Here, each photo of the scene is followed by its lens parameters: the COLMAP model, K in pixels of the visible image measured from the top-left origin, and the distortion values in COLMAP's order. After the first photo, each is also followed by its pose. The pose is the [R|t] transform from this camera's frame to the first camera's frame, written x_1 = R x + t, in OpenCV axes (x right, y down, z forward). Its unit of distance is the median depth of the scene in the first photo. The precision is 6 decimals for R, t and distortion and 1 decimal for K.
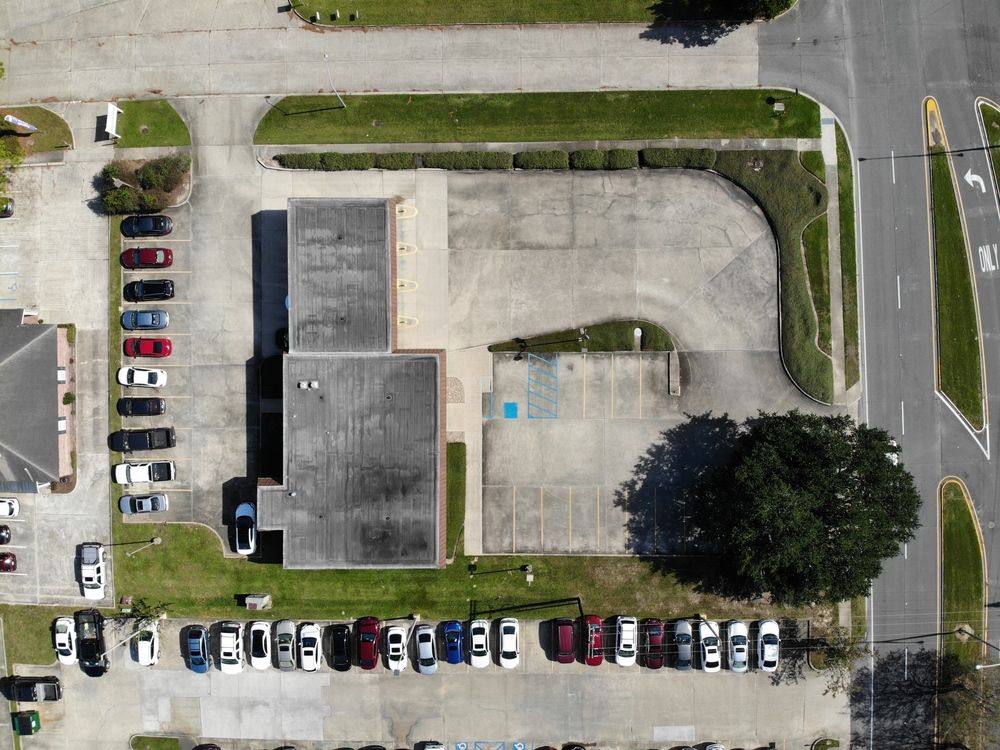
lens RADIAL K [[727.1, 0, 498.5], [0, 727.1, 371.6], [0, 0, 1]] dist [0.062159, -0.163159]
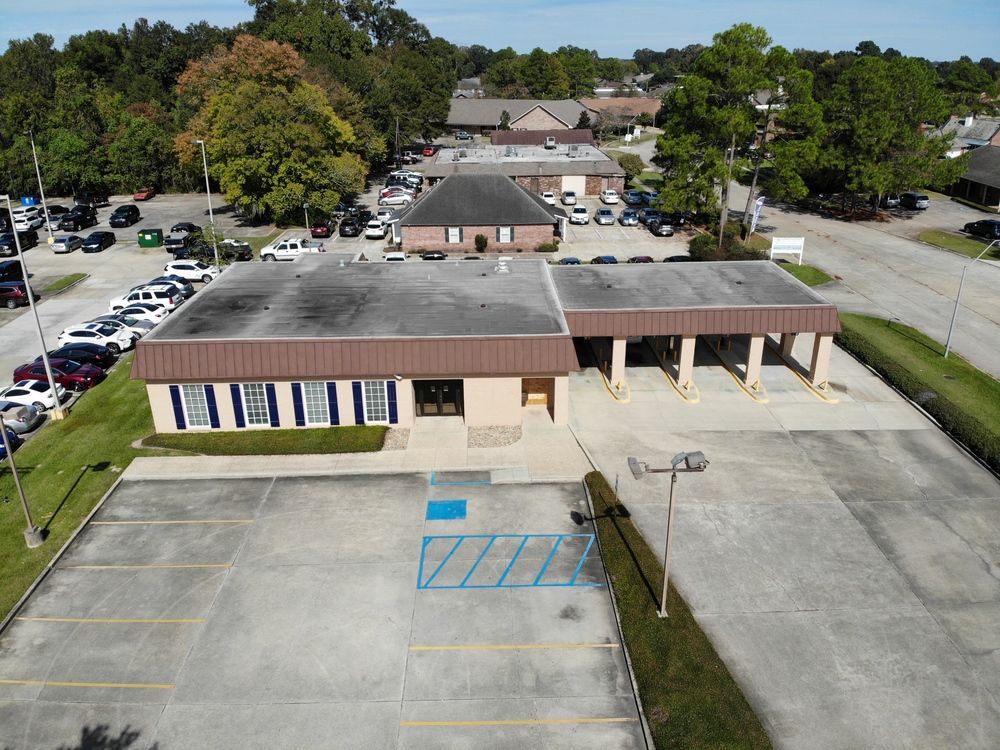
lens RADIAL K [[727.1, 0, 499.1], [0, 727.1, 366.6], [0, 0, 1]] dist [0.062159, -0.163159]
pose [[0.019564, 0.375836, -0.926480, 0.361781], [-0.999807, 0.005686, -0.018806, 0.031726], [-0.001800, 0.926669, 0.375875, 0.776555]]
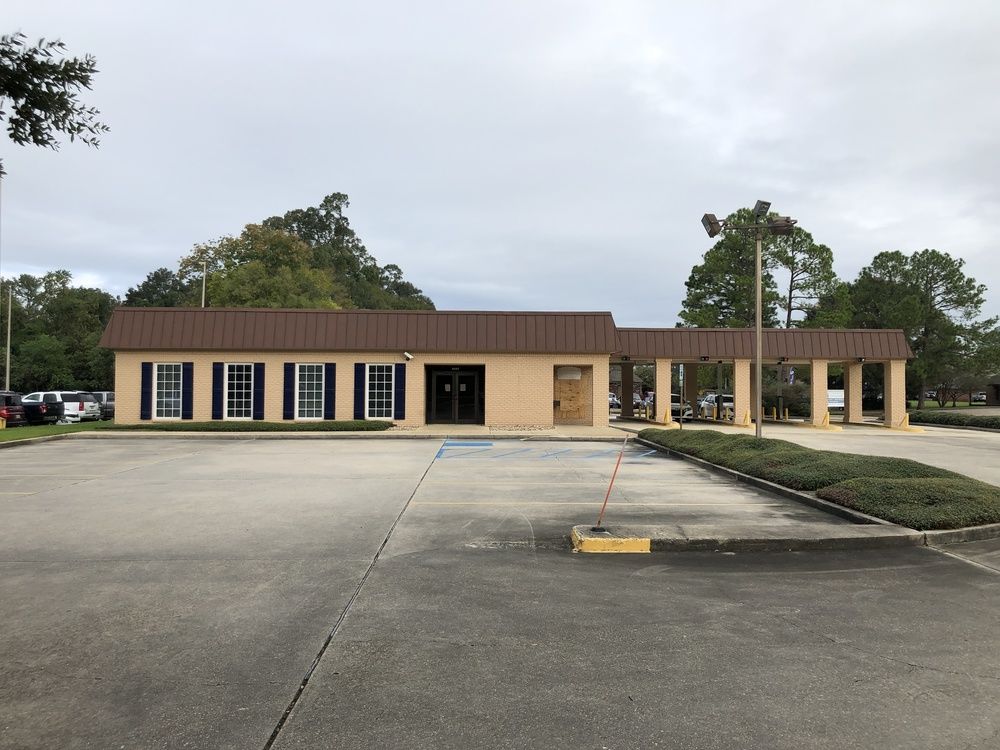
lens RADIAL K [[816.9, 0, 489.8], [0, 816.9, 397.6], [0, 0, 1]] dist [0.051507, 0.005439]
pose [[0.008238, 0.000043, -0.999966, 0.381033], [-0.999869, -0.013963, -0.008238, 0.046629], [-0.013963, 0.999903, -0.000072, 0.981026]]
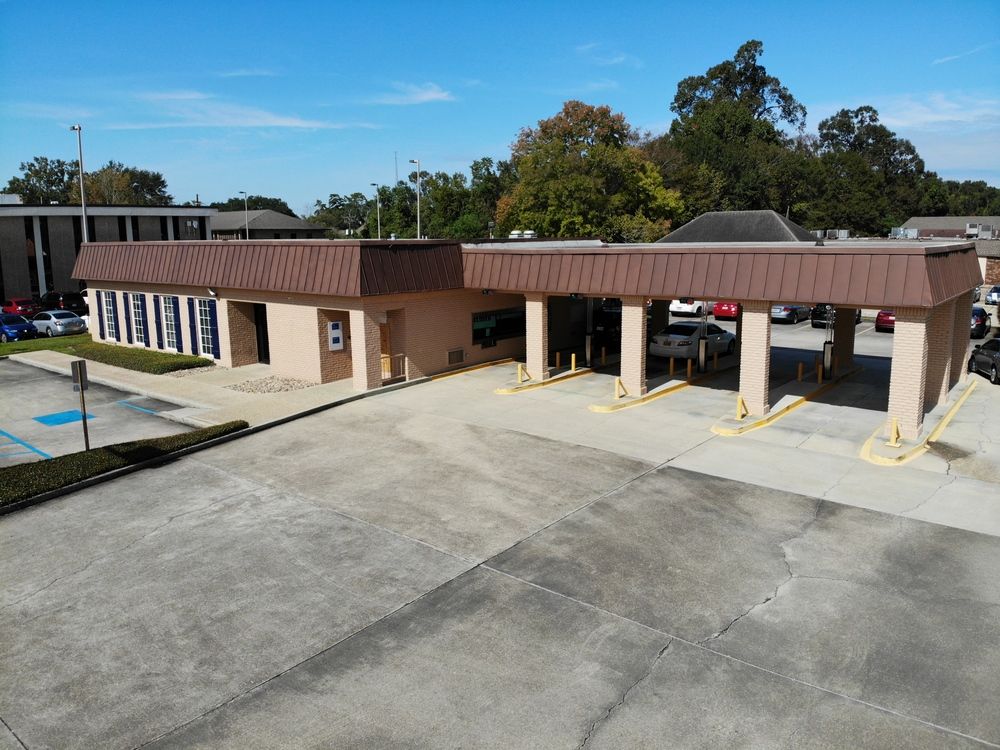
lens RADIAL K [[727.1, 0, 503.6], [0, 727.1, 367.5], [0, 0, 1]] dist [0.062159, -0.163159]
pose [[-0.628417, 0.136981, -0.765721, 0.127915], [-0.777875, -0.112961, 0.618183, -0.263979], [-0.001817, 0.984112, 0.177540, 0.929630]]
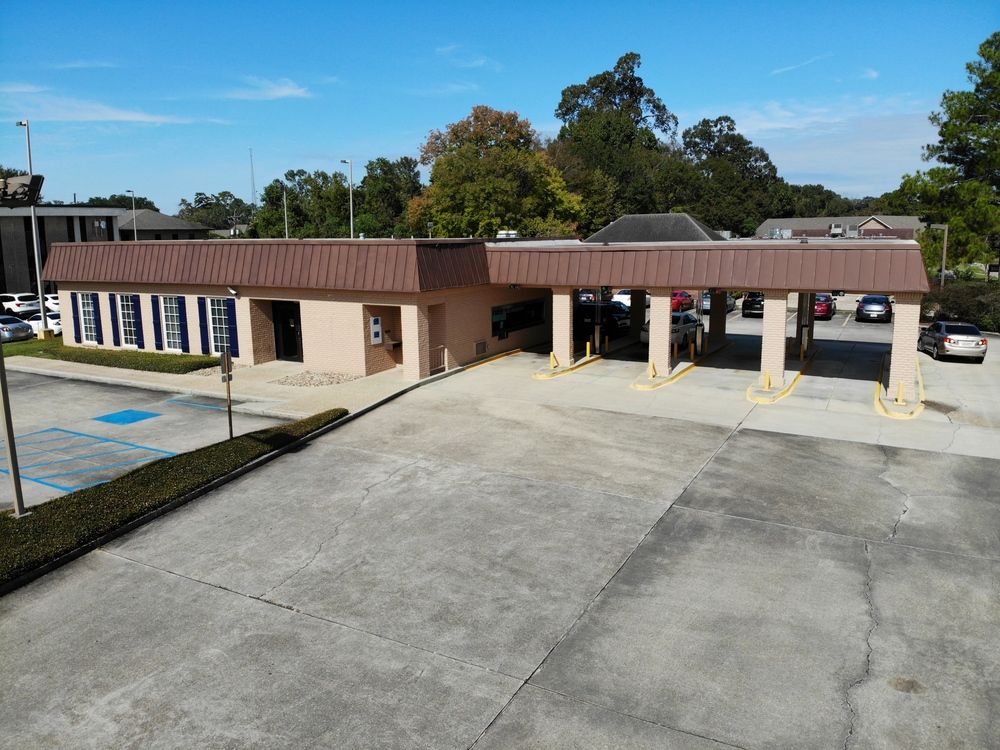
lens RADIAL K [[727.1, 0, 501.7], [0, 727.1, 367.1], [0, 0, 1]] dist [0.062159, -0.163159]
pose [[-0.476260, 0.153218, -0.865852, 0.196954], [-0.879302, -0.085220, 0.468578, -0.214552], [-0.001993, 0.984511, 0.175311, 0.930703]]
